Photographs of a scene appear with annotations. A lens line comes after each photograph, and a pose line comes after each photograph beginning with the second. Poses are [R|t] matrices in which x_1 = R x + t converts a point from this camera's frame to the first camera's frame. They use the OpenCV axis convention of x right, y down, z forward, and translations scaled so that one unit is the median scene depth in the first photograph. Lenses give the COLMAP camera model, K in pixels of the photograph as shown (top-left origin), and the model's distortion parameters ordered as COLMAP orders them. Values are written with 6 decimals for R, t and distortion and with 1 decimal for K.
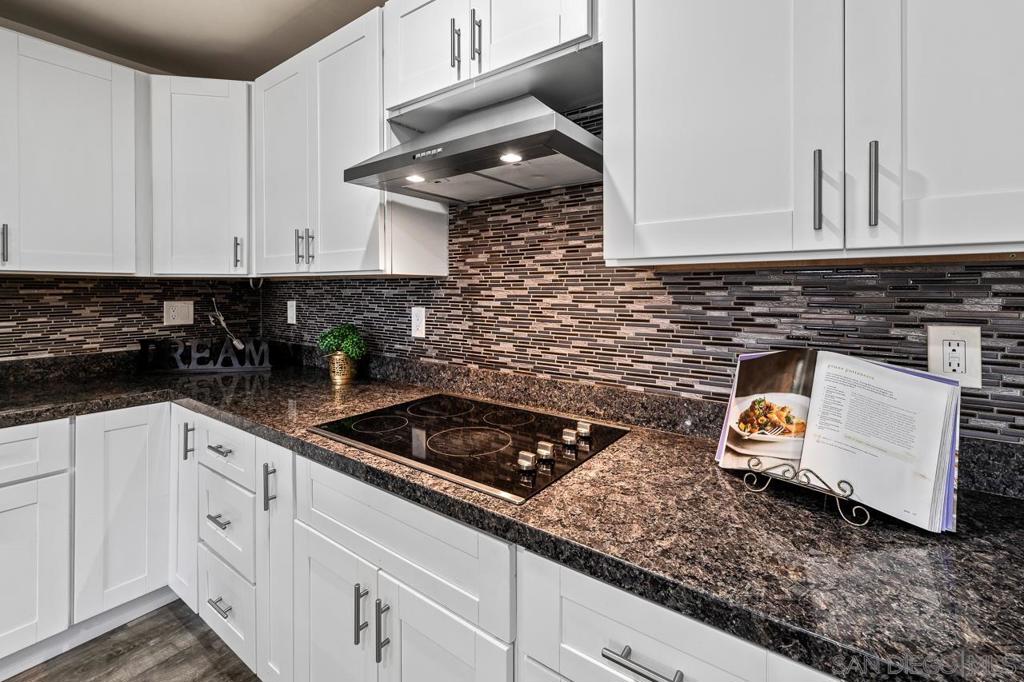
lens RADIAL K [[445.6, 0, 527.6], [0, 445.6, 289.8], [0, 0, 1]] dist [0.001549, -0.000704]
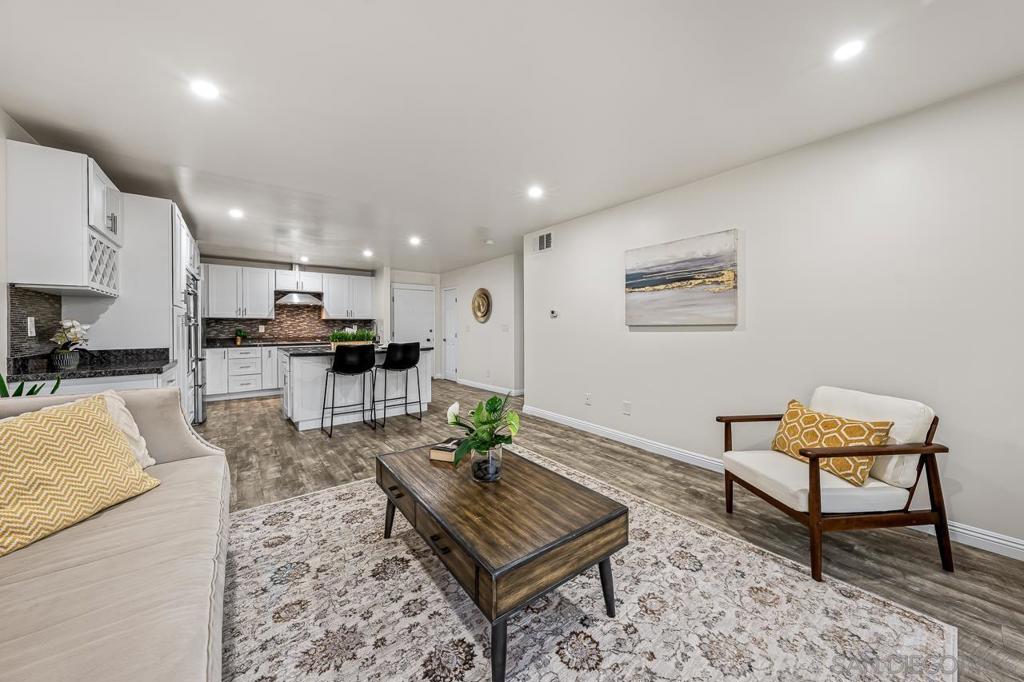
lens RADIAL K [[353.9, 0, 521.9], [0, 353.9, 329.5], [0, 0, 1]] dist [-0.006880, 0.001090]
pose [[0.269190, -0.010259, 0.963032, -3.341917], [0.004645, 0.999945, 0.009354, 0.065413], [-0.963076, 0.001956, 0.269223, -2.804483]]
